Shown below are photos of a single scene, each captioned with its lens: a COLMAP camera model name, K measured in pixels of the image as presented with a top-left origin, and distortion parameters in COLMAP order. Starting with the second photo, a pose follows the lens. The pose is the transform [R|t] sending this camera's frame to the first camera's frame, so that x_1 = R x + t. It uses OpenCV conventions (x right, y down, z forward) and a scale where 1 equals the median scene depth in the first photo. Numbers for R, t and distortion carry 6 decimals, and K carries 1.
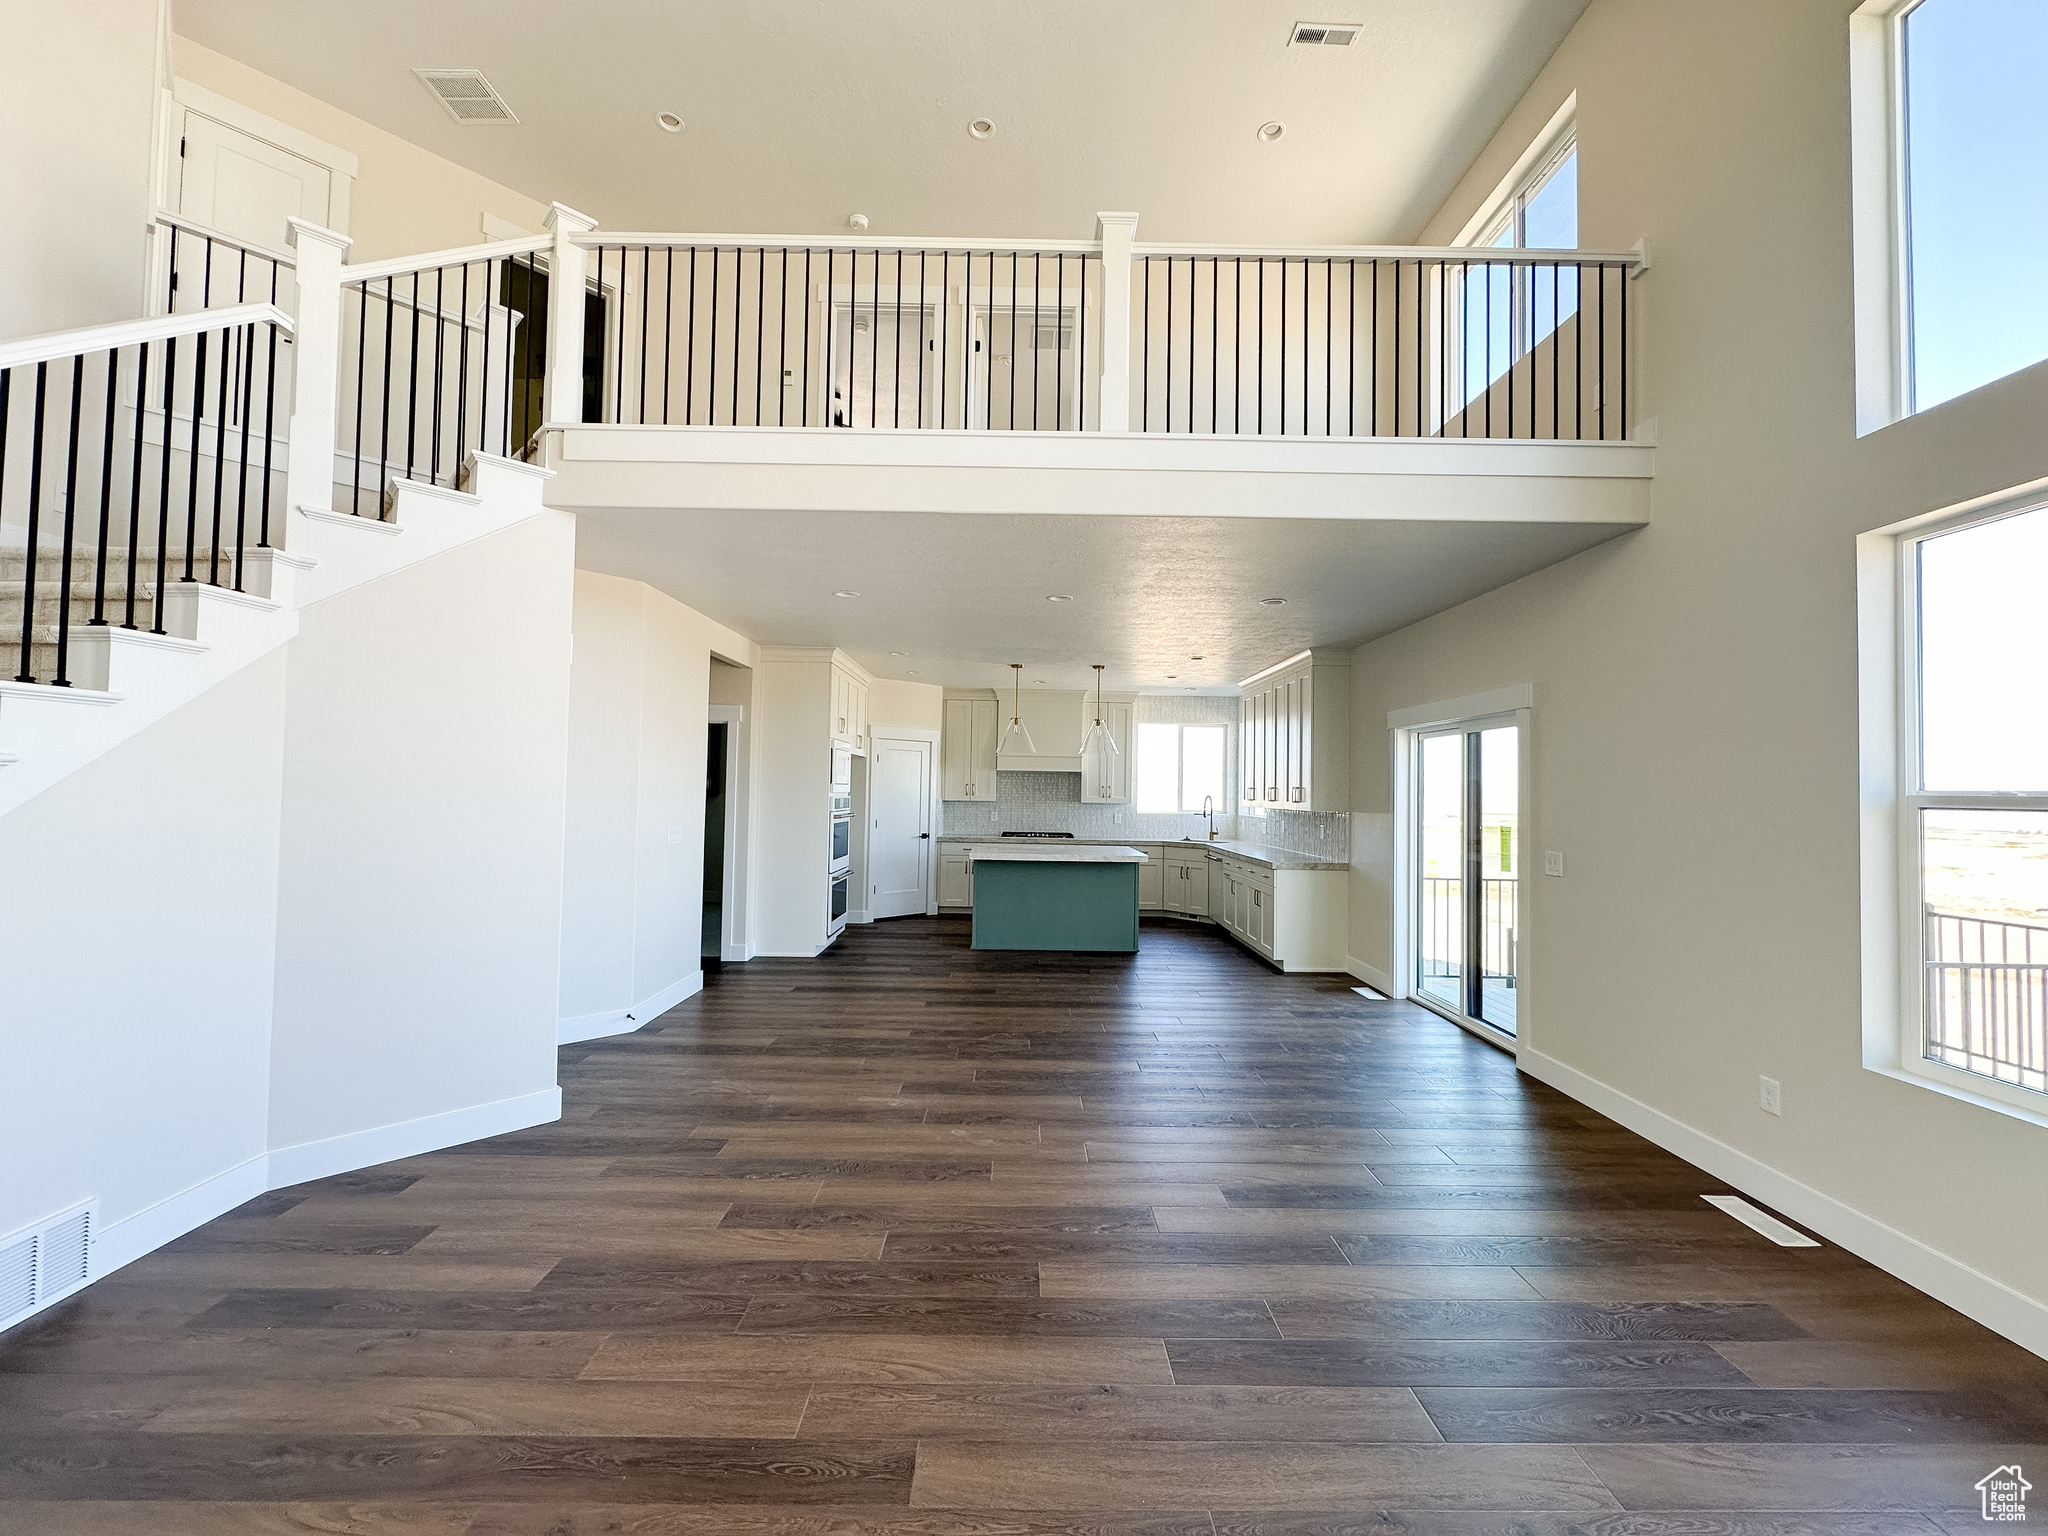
lens RADIAL K [[825.4, 0, 1024.0], [0, 825.4, 768.0], [0, 0, 1]] dist [0.009084, -0.000112]
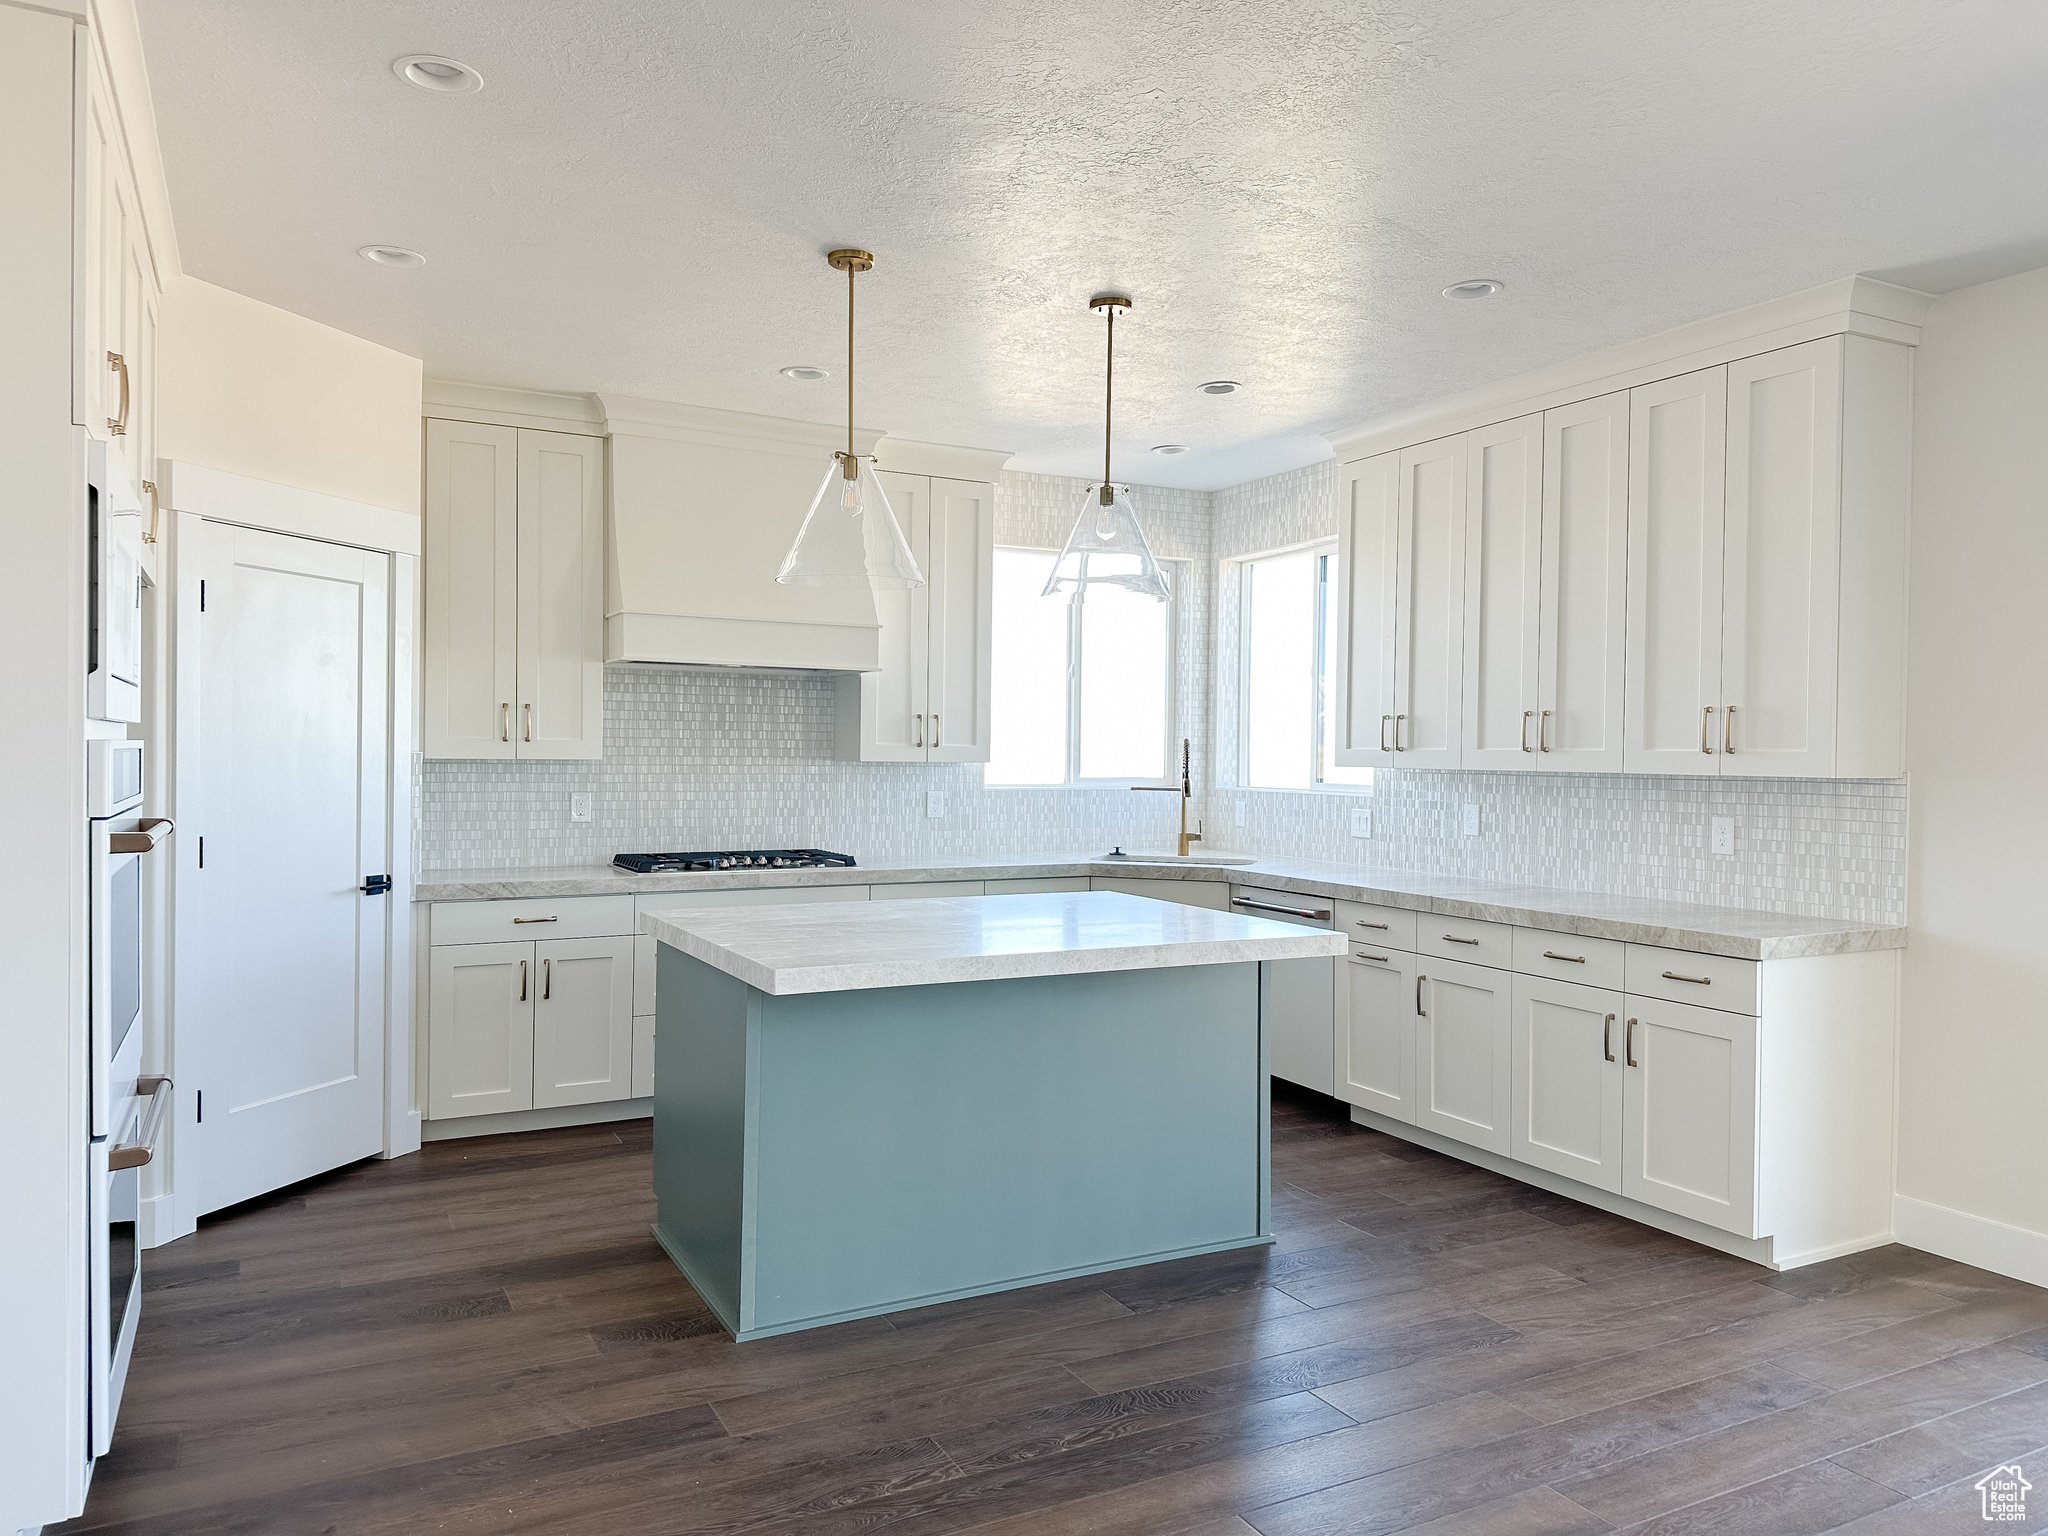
lens RADIAL K [[1419.8, 0, 1024.0], [0, 1419.8, 768.0], [0, 0, 1]] dist [0.047442, -0.000646]
pose [[0.889389, -0.011853, 0.456997, -0.202563], [-0.008905, 0.999025, 0.043241, 0.026464], [-0.457064, -0.042528, 0.888416, 0.639412]]
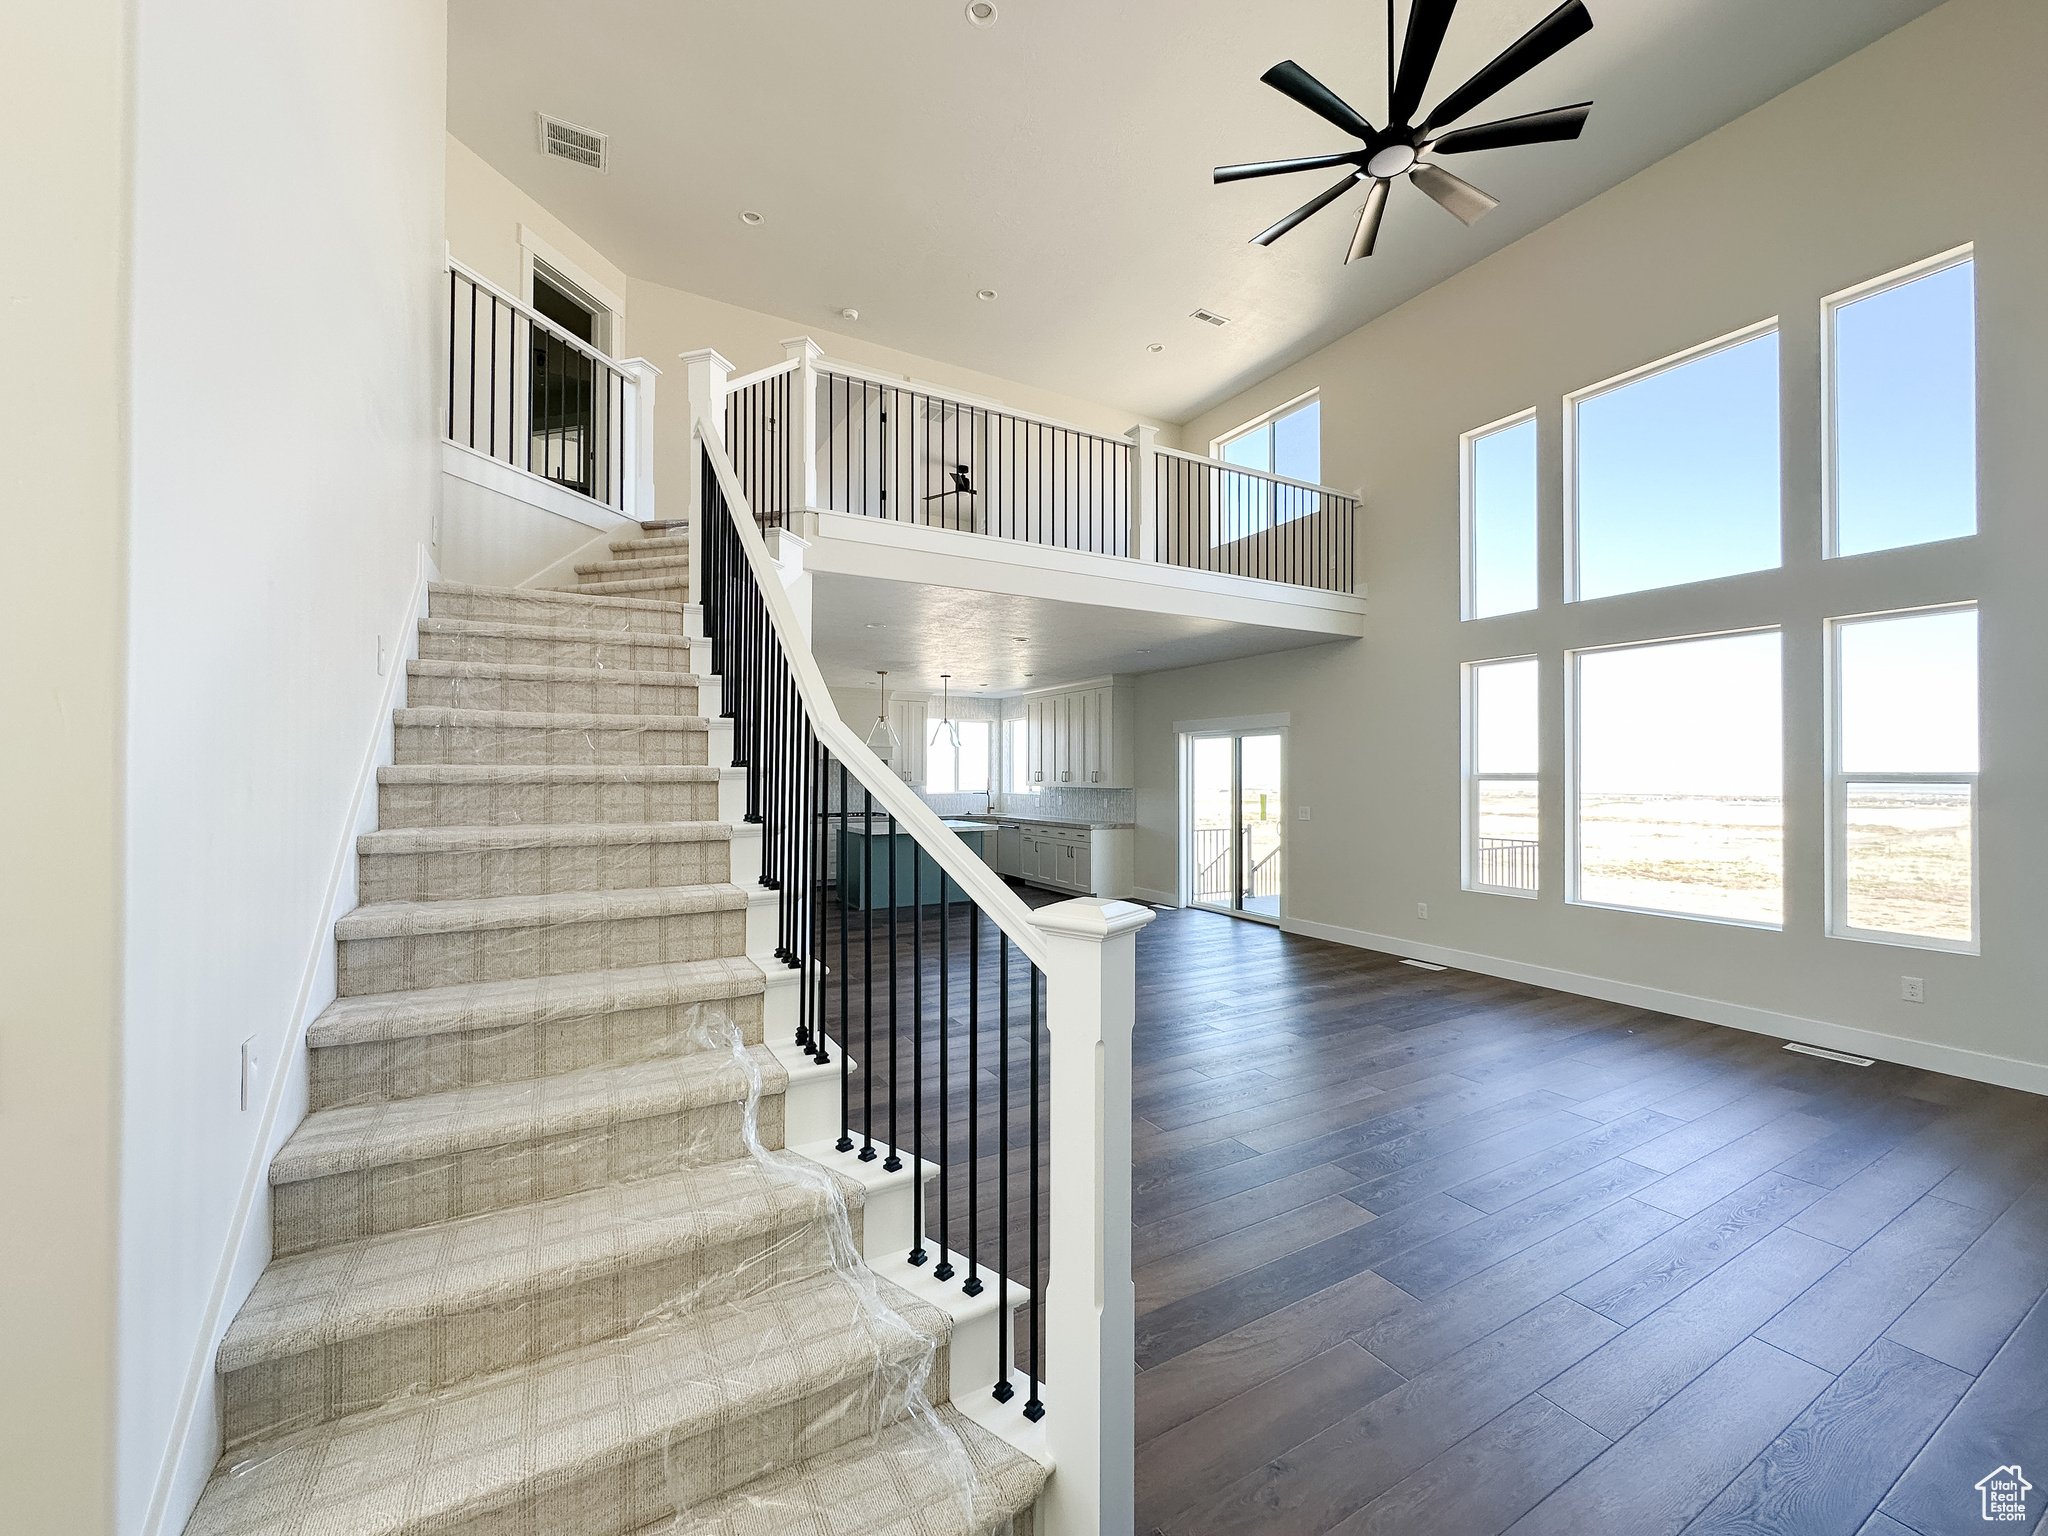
lens RADIAL K [[825.6, 0, 1024.0], [0, 825.6, 768.0], [0, 0, 1]] dist [0.000412, 0.000171]
pose [[0.870441, -0.009926, 0.492172, -0.488600], [-0.002423, 0.999698, 0.024447, -0.017759], [-0.492266, -0.022472, 0.870155, -0.165742]]
